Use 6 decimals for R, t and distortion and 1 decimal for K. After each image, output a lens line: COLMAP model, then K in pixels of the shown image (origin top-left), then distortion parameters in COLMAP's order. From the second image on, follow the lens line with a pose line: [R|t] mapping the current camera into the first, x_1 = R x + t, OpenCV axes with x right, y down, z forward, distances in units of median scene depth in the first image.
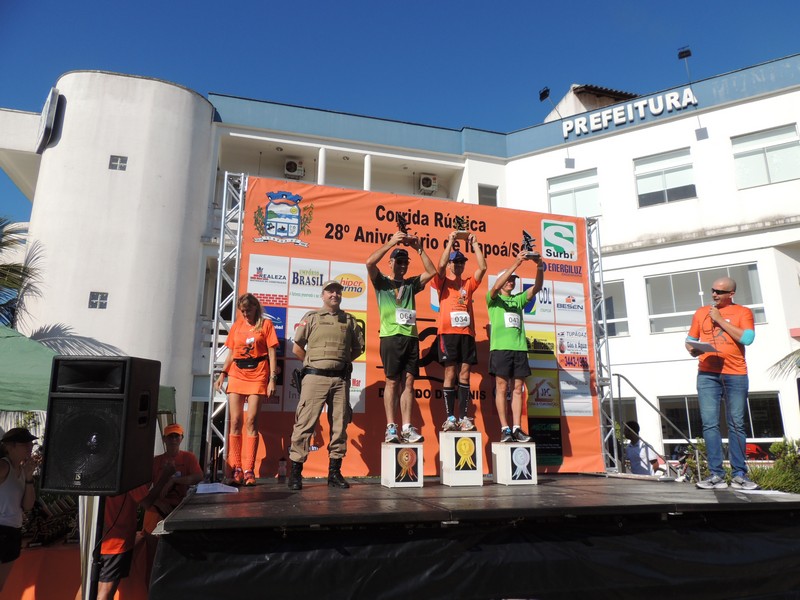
lens RADIAL K [[566.3, 0, 400.7], [0, 566.3, 300.1], [0, 0, 1]] dist [-0.017203, 0.001193]
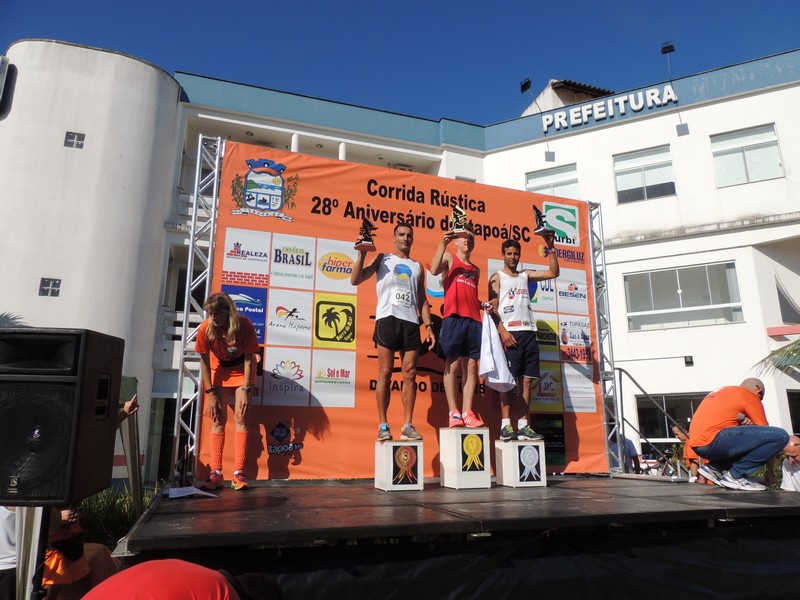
lens RADIAL K [[566.3, 0, 401.0], [0, 566.3, 299.9], [0, 0, 1]] dist [-0.017203, 0.001193]
pose [[0.997840, 0.015689, 0.063784, -0.042967], [-0.015685, 0.999877, -0.000567, 0.024839], [-0.063785, -0.000435, 0.997964, 0.087627]]
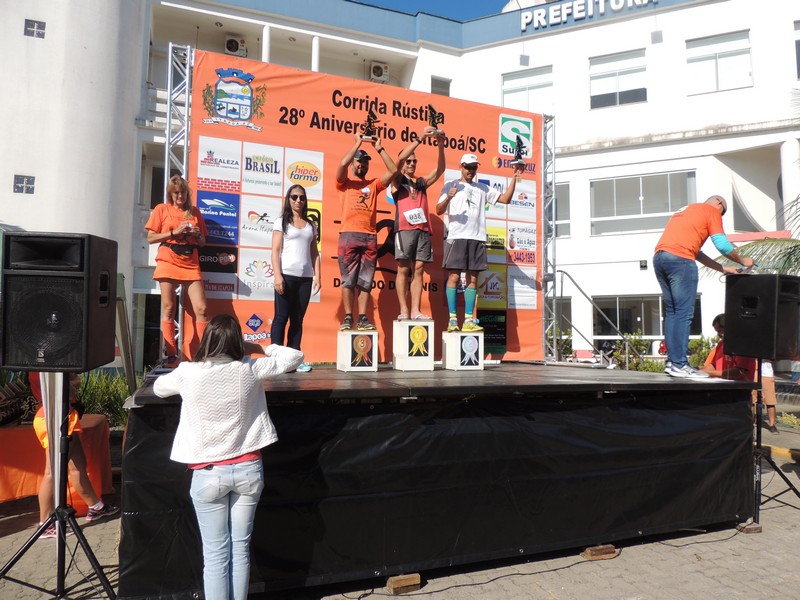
lens RADIAL K [[566.3, 0, 399.8], [0, 566.3, 299.0], [0, 0, 1]] dist [-0.017203, 0.001193]
pose [[0.994757, 0.015398, 0.101105, -0.020670], [-0.032785, 0.984440, 0.172638, 0.011889], [-0.096873, -0.175048, 0.979783, -0.007785]]
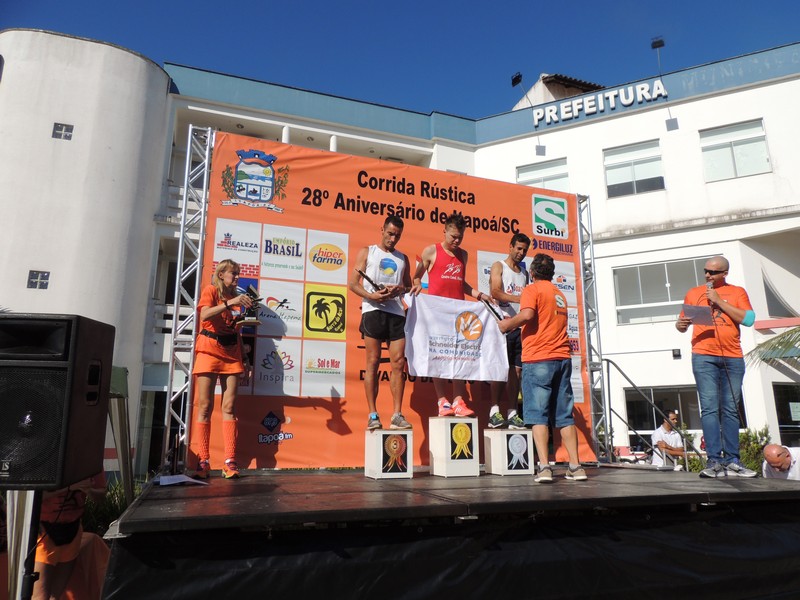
lens RADIAL K [[566.3, 0, 400.6], [0, 566.3, 300.5], [0, 0, 1]] dist [-0.017203, 0.001193]
pose [[0.996760, 0.016251, 0.078770, -0.041537], [-0.017063, 0.999808, 0.009657, 0.030190], [-0.078597, -0.010969, 0.996846, 0.081913]]
